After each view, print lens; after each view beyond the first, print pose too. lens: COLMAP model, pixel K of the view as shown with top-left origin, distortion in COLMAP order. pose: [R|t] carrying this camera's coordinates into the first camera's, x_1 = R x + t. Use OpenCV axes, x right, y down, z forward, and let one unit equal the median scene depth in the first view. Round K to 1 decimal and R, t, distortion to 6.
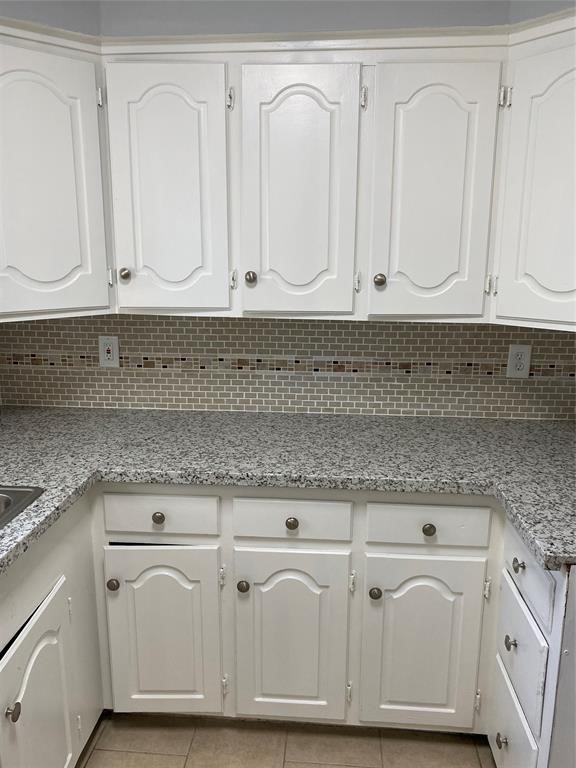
lens RADIAL K [[600.6, 0, 280.7], [0, 600.6, 386.7], [0, 0, 1]] dist [0.071657, -0.078571]
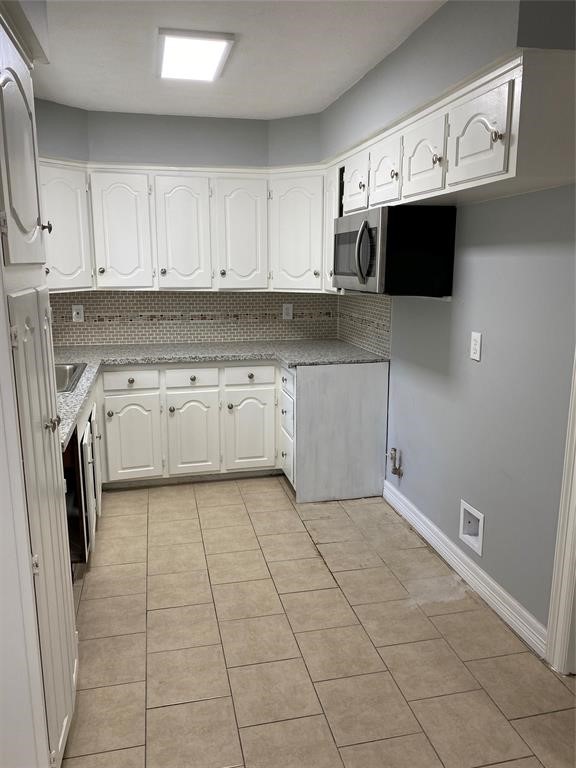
lens RADIAL K [[600.6, 0, 280.7], [0, 600.6, 386.7], [0, 0, 1]] dist [0.071657, -0.078571]
pose [[0.956596, -0.062275, 0.284684, -0.290788], [0.064795, 0.997898, 0.000569, 0.256436], [-0.284121, 0.017902, 0.958621, -1.186826]]
